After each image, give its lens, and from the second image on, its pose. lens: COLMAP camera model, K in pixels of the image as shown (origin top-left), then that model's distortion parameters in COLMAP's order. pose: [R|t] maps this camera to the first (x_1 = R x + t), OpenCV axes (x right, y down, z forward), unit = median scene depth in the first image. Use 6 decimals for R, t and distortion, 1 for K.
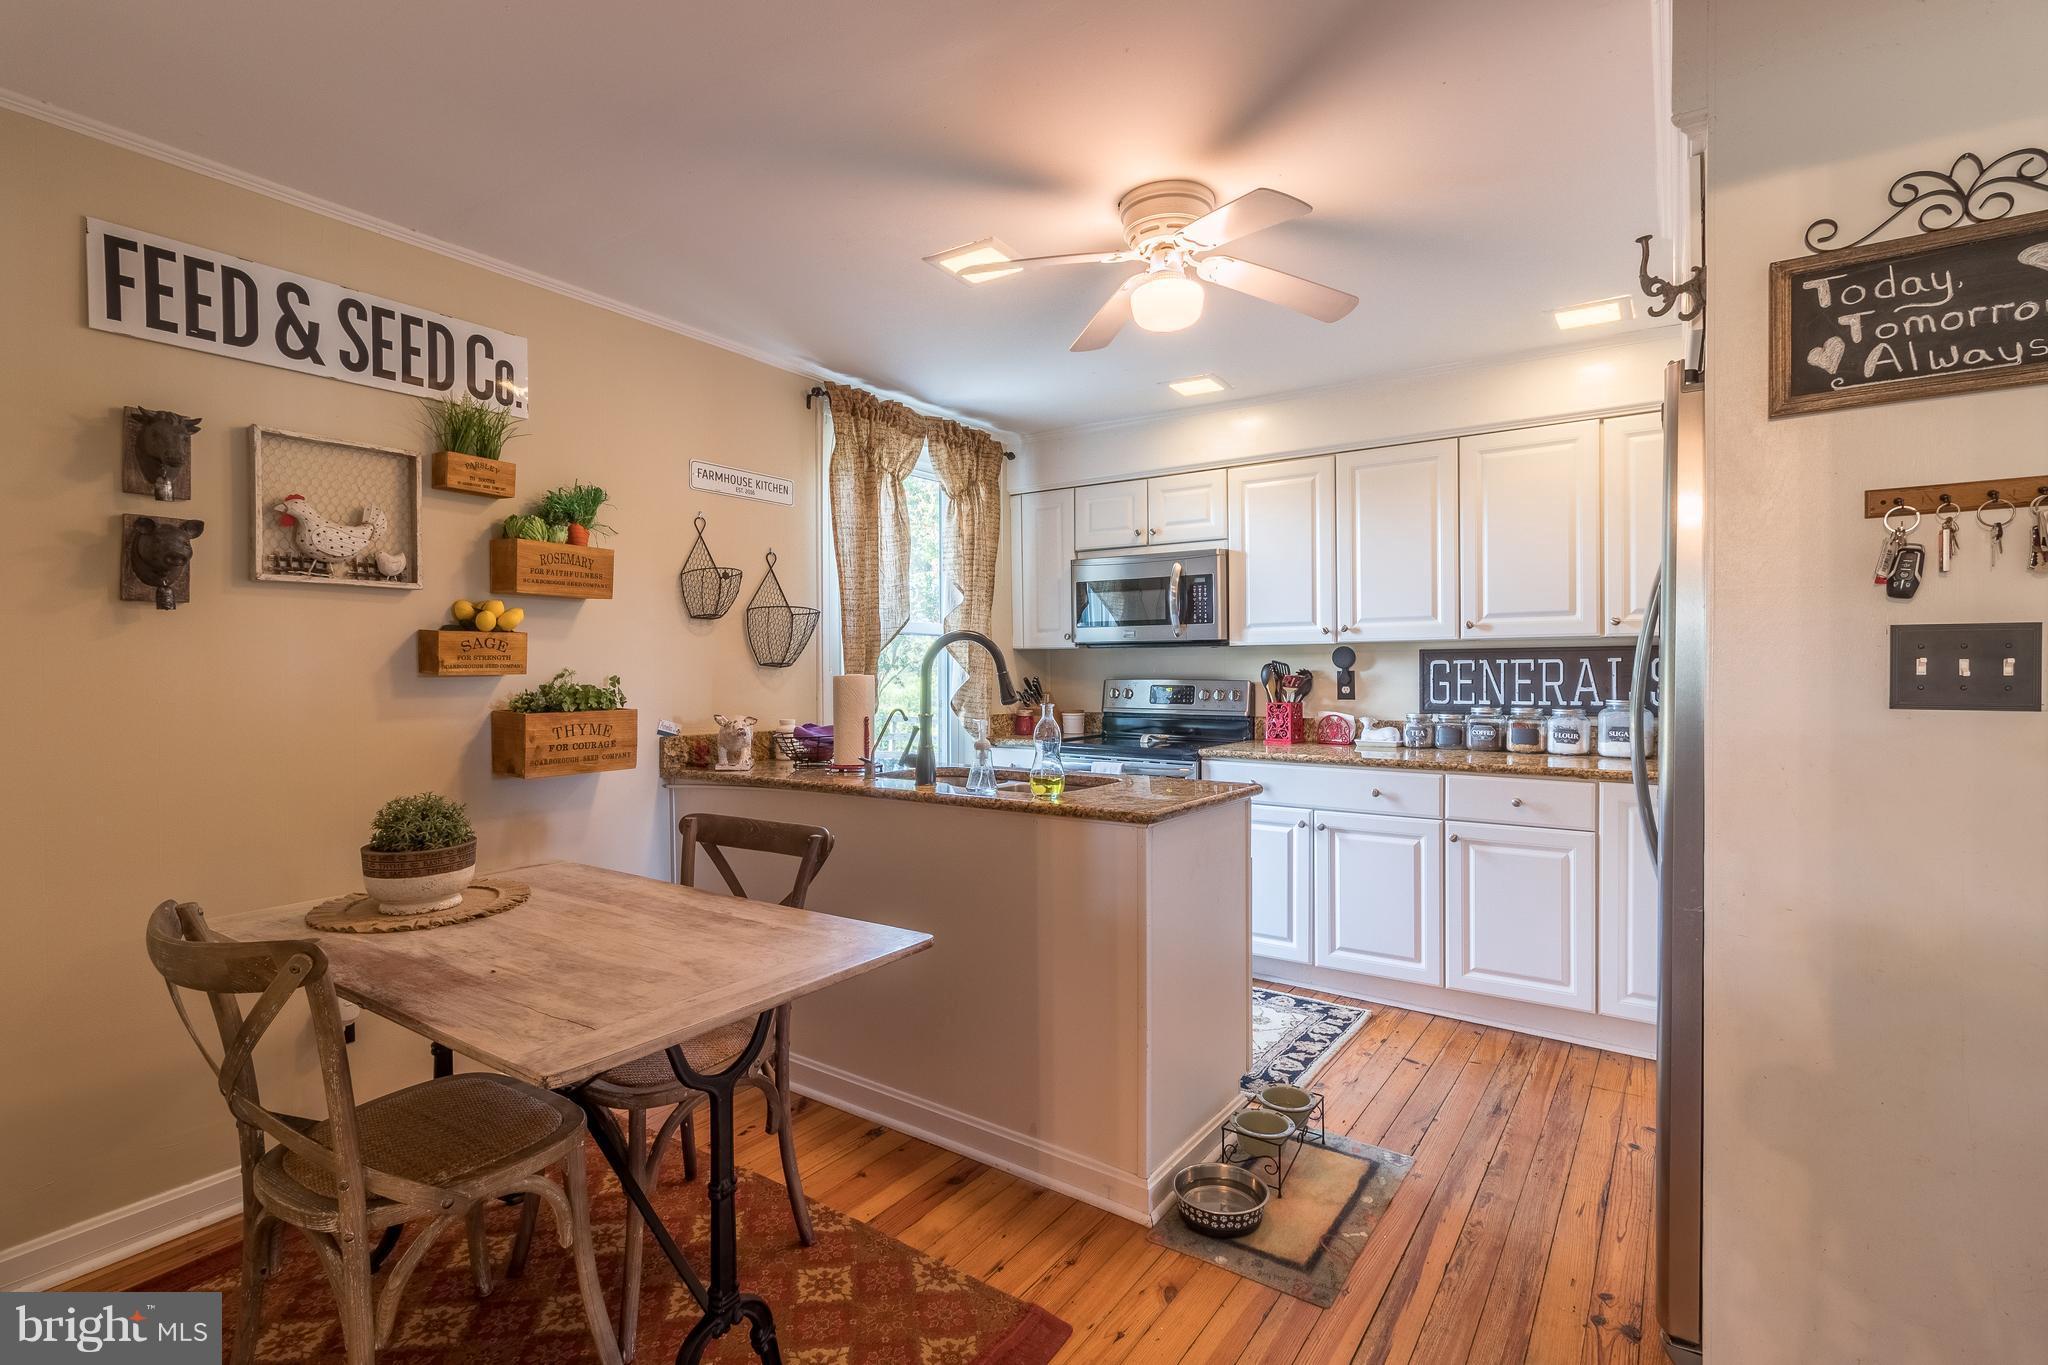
lens RADIAL K [[960.4, 0, 1025.2], [0, 960.4, 678.0], [0, 0, 1]] dist [-0.003687, 0.000237]
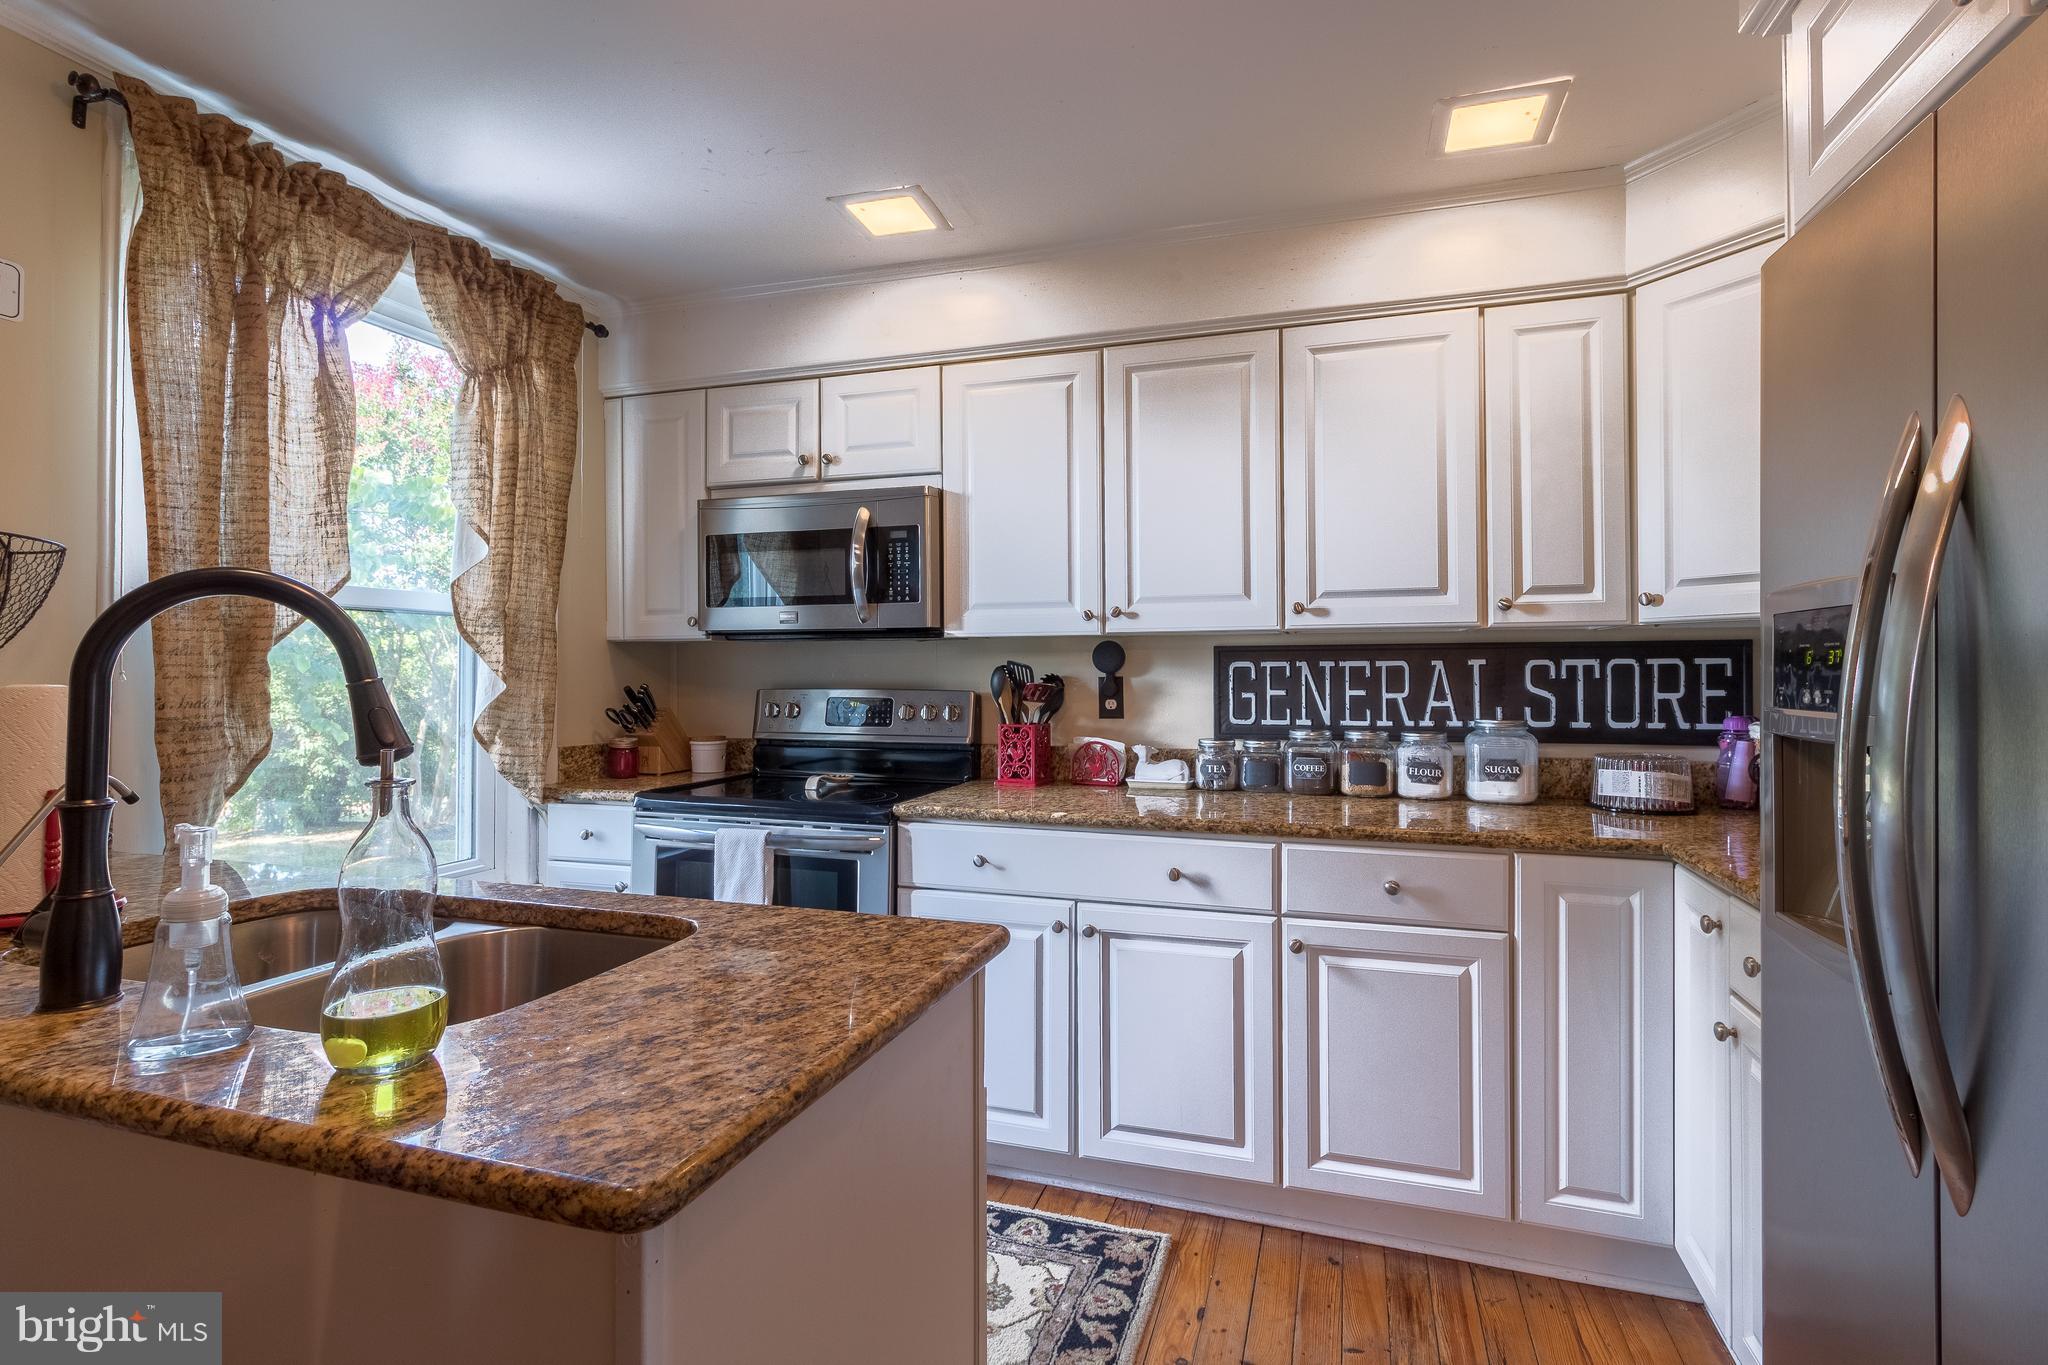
lens RADIAL K [[960.4, 0, 1030.3], [0, 960.4, 671.6], [0, 0, 1]] dist [-0.003687, 0.000237]
pose [[0.957931, 0.003091, 0.286982, 0.087772], [-0.000020, 0.999943, -0.010704, -0.003989], [-0.286999, 0.010248, 0.957876, 0.385933]]
